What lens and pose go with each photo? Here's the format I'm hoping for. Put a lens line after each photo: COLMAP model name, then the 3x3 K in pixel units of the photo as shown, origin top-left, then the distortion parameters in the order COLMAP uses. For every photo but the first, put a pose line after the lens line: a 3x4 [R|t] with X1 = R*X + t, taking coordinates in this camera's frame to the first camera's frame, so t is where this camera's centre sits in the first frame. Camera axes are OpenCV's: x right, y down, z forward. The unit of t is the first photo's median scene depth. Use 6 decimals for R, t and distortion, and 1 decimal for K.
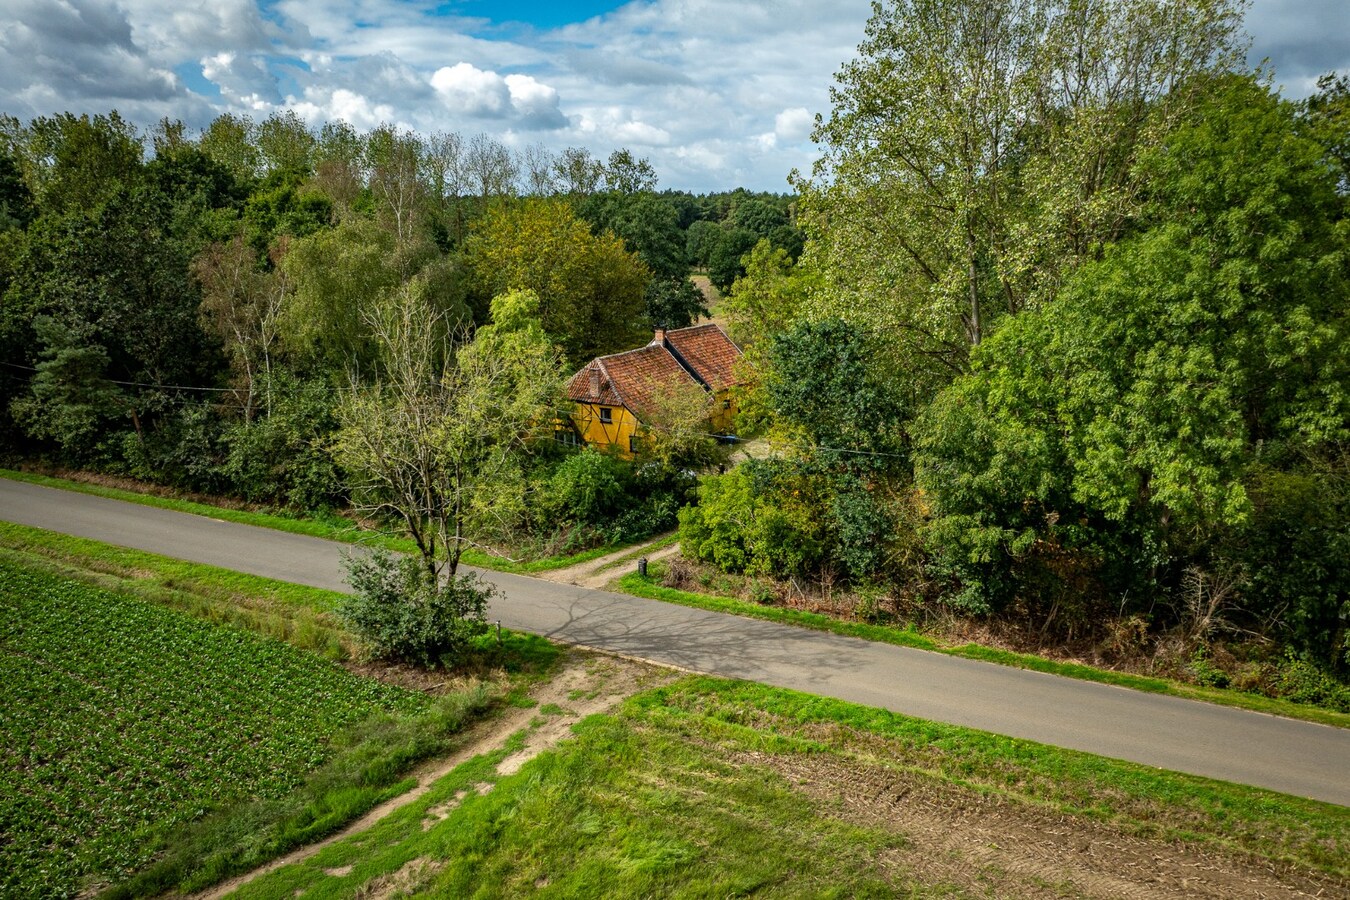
lens RADIAL K [[1041.9, 0, 672.9], [0, 1041.9, 545.6], [0, 0, 1]] dist [-0.037180, -0.002001]
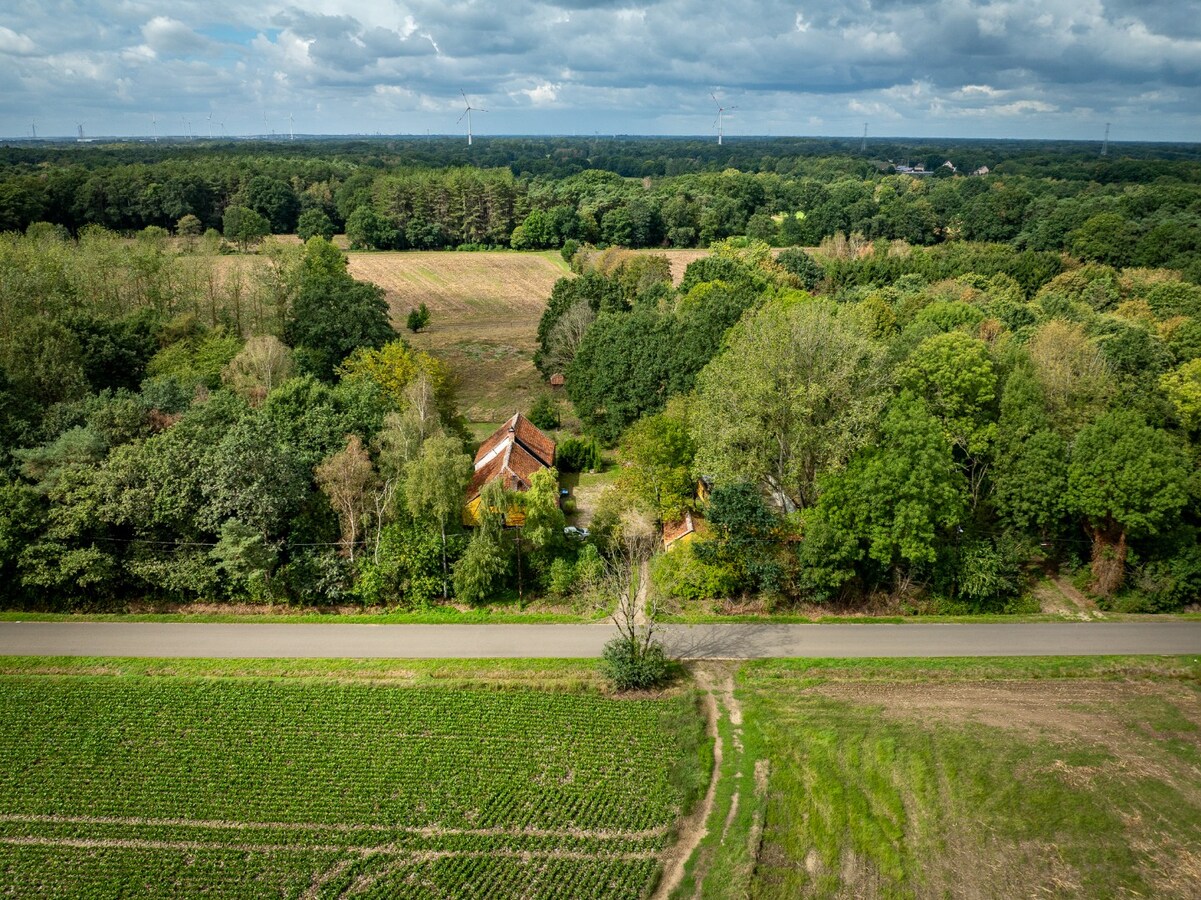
lens RADIAL K [[965.2, 0, 584.3], [0, 965.2, 417.3], [0, 0, 1]] dist [-0.023635, -0.006979]
pose [[0.887940, -0.132627, 0.440424, -1.119926], [0.139782, 0.990048, 0.016325, -0.475038], [-0.438206, 0.047068, 0.897641, -0.750580]]
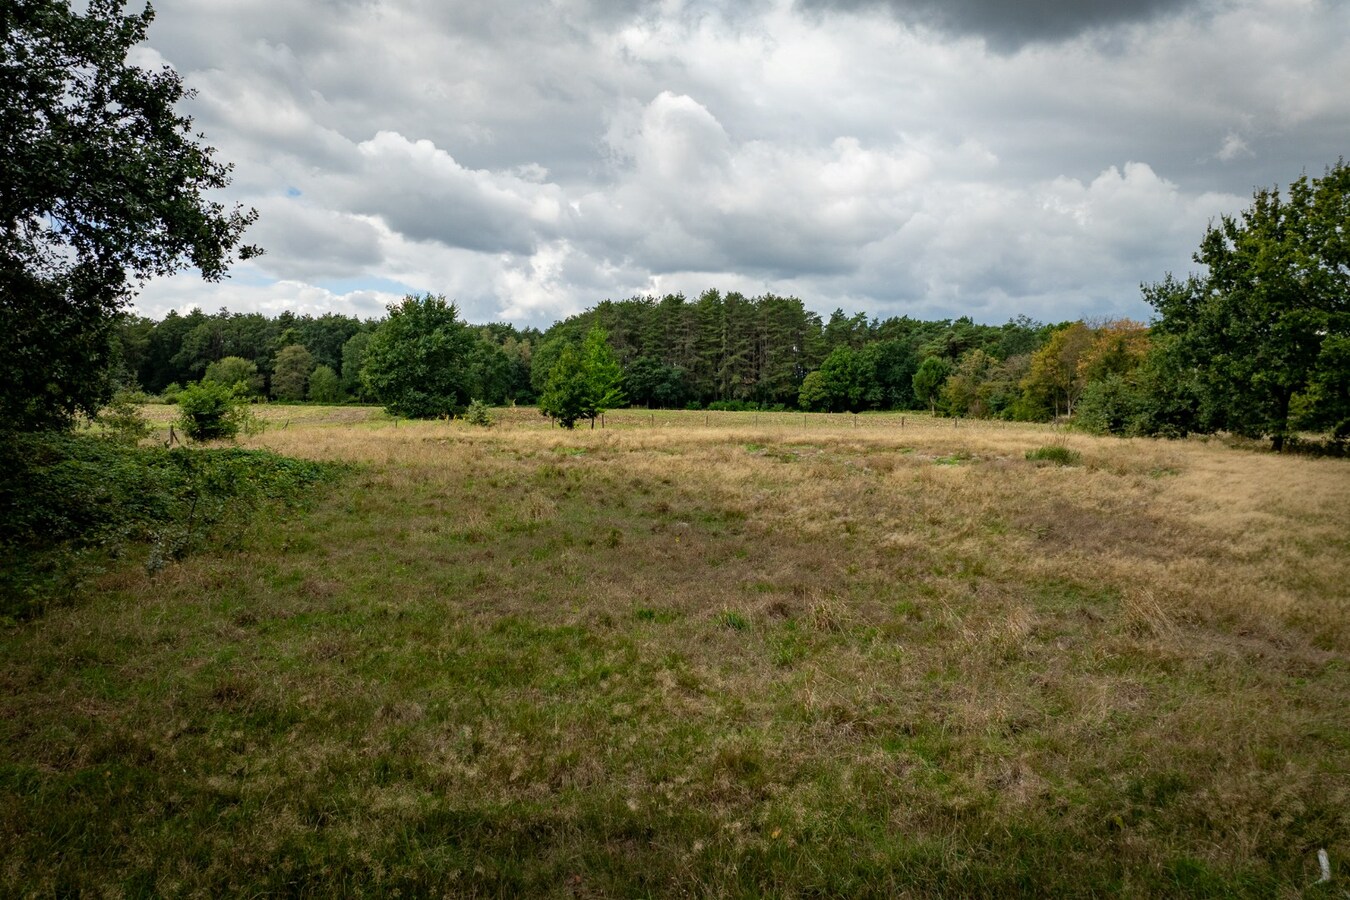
lens RADIAL K [[982.8, 0, 674.3], [0, 982.8, 390.0], [0, 0, 1]] dist [-0.032552, 0.000582]
pose [[0.949489, 0.008004, 0.313698, 0.166346], [0.086225, 0.954541, -0.285338, -0.594012], [-0.301722, 0.297974, 0.905635, 3.056510]]
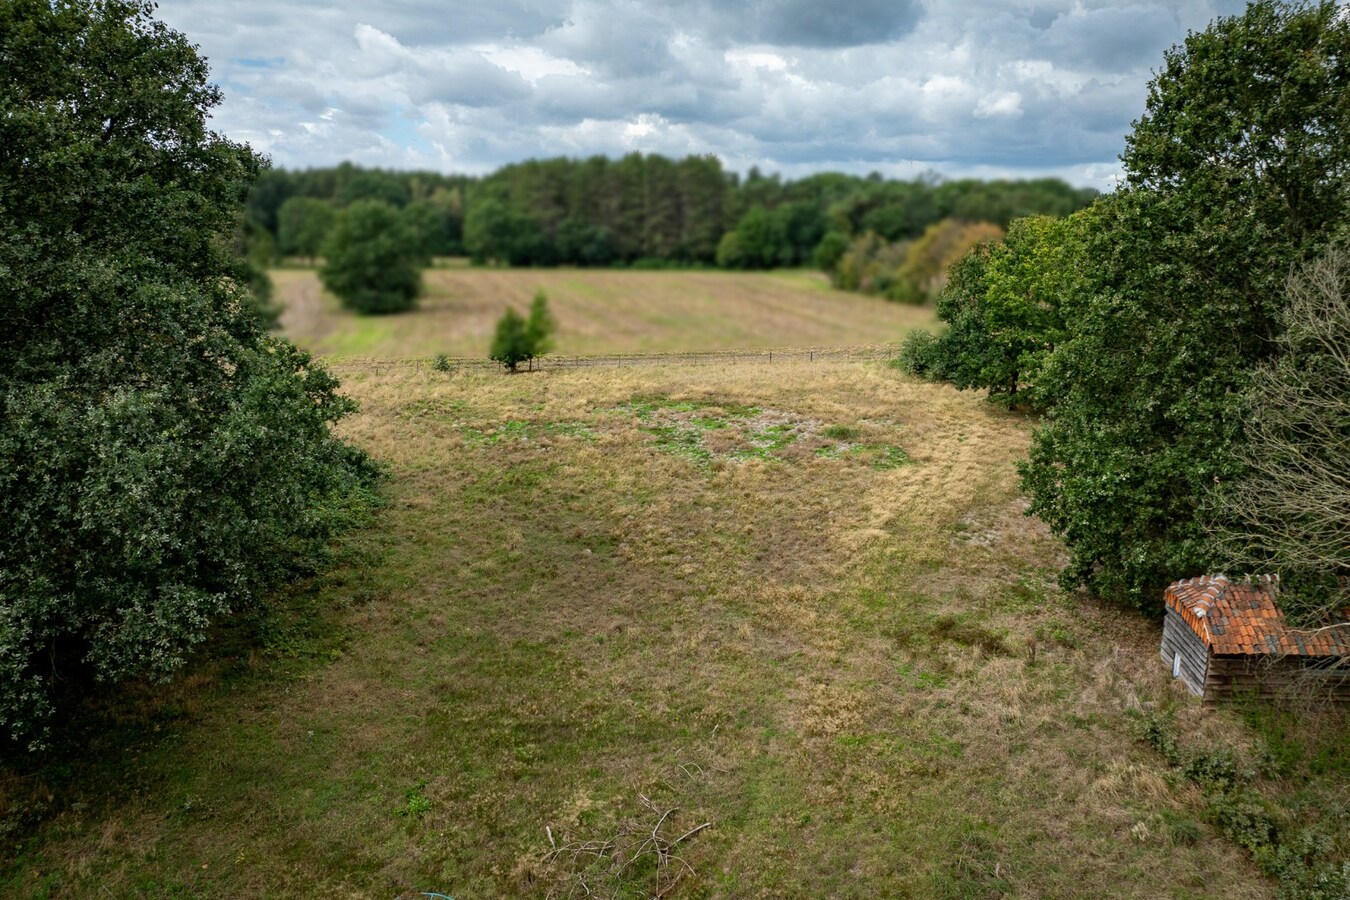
lens RADIAL K [[982.8, 0, 674.3], [0, 982.8, 390.0], [0, 0, 1]] dist [-0.032552, 0.000582]
pose [[0.925017, -0.067746, 0.373836, 0.049229], [0.112353, 0.988742, -0.098827, -0.718684], [-0.362932, 0.133419, 0.922215, 2.564292]]
